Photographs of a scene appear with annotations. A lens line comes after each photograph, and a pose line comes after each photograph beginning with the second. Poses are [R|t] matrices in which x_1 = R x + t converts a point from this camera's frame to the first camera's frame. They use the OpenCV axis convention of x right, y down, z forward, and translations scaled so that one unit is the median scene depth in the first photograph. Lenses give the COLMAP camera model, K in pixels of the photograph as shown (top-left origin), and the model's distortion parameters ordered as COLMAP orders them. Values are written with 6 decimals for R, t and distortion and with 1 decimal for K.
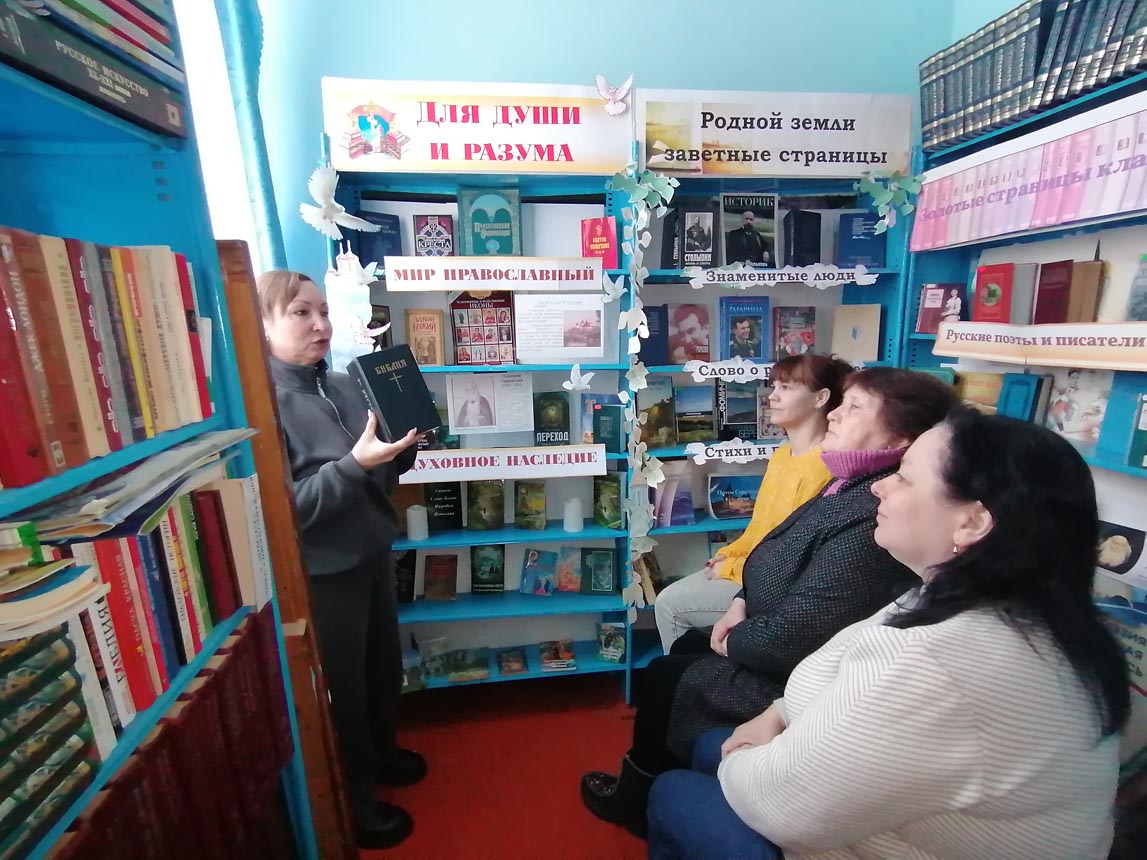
lens RADIAL K [[573.3, 0, 571.0], [0, 573.3, 432.4], [0, 0, 1]] dist [0.029421, -0.020613]
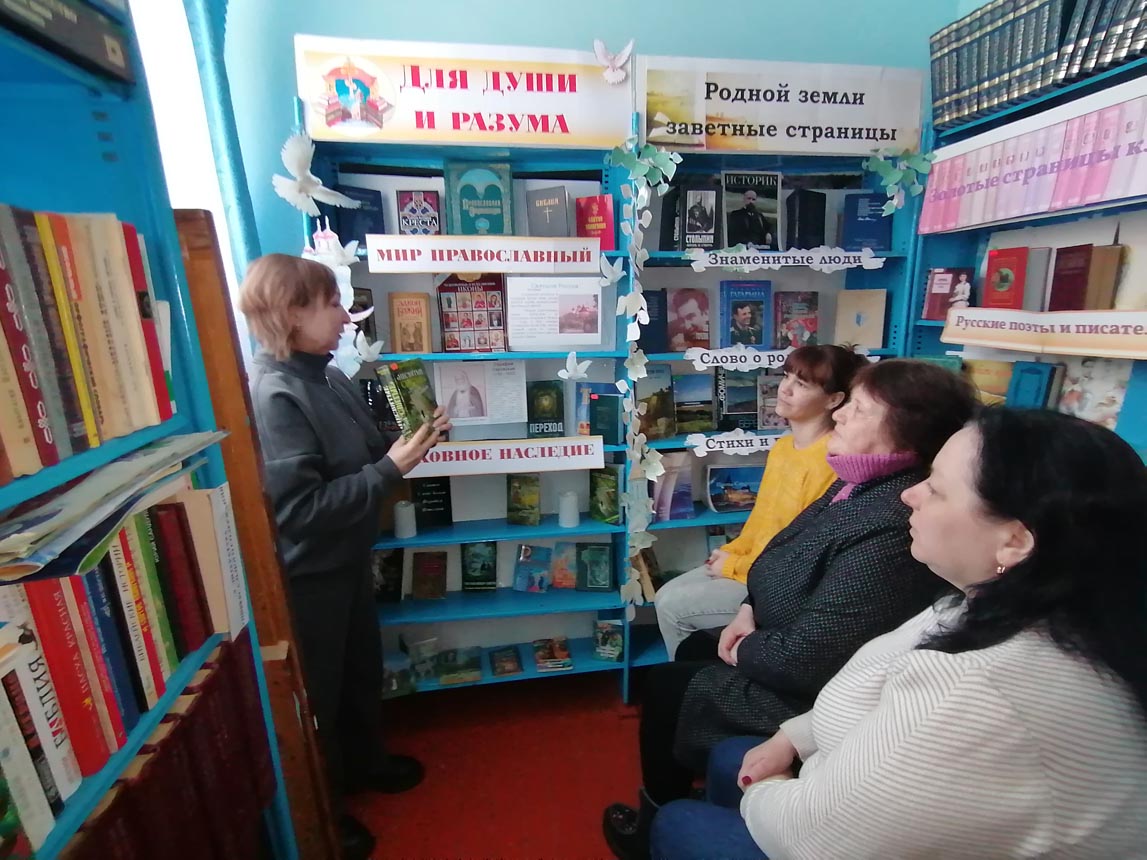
lens RADIAL K [[573.4, 0, 572.4], [0, 573.4, 433.3], [0, 0, 1]] dist [0.032139, -0.022703]
pose [[0.999378, -0.004329, 0.034987, -0.024972], [0.003373, 0.999621, 0.027338, -0.010240], [-0.035092, -0.027203, 0.999014, 0.050514]]
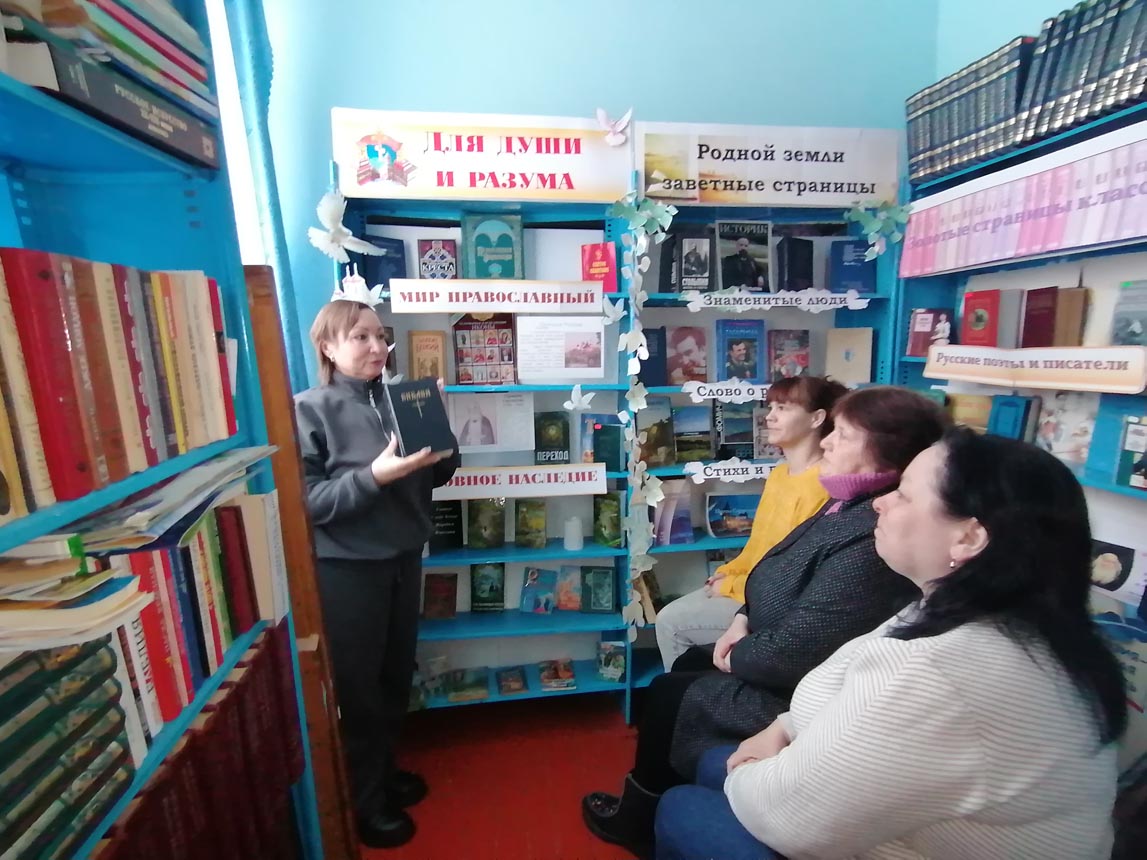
lens RADIAL K [[572.0, 0, 573.5], [0, 572.0, 430.0], [0, 0, 1]] dist [0.028220, -0.019203]
pose [[0.999893, 0.002199, 0.014442, -0.011734], [-0.001635, 0.999240, -0.038952, 0.001393], [-0.014517, 0.038924, 0.999137, -0.012556]]
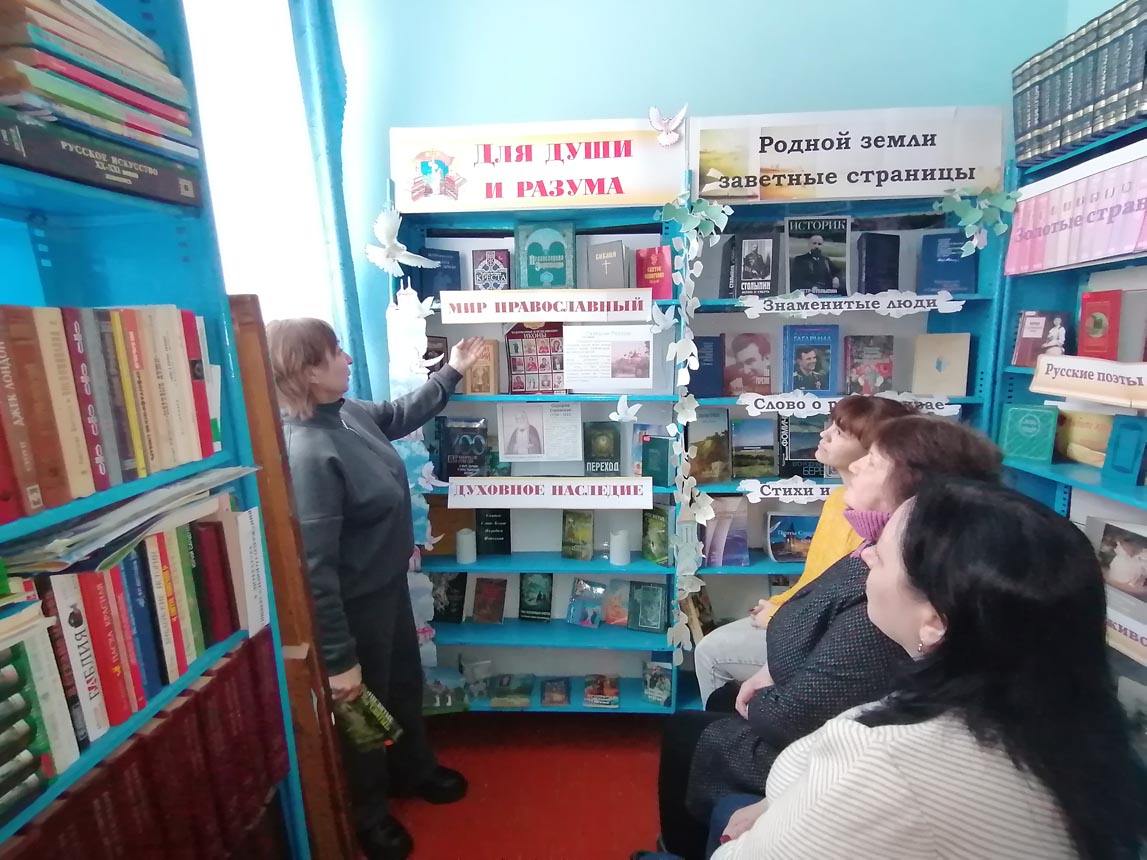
lens RADIAL K [[573.3, 0, 571.0], [0, 573.3, 432.4], [0, 0, 1]] dist [0.029421, -0.020613]
pose [[0.984607, 0.027726, -0.172570, 0.093073], [-0.033041, 0.999062, -0.028001, -0.024586], [0.171632, 0.033271, 0.984599, 0.014703]]
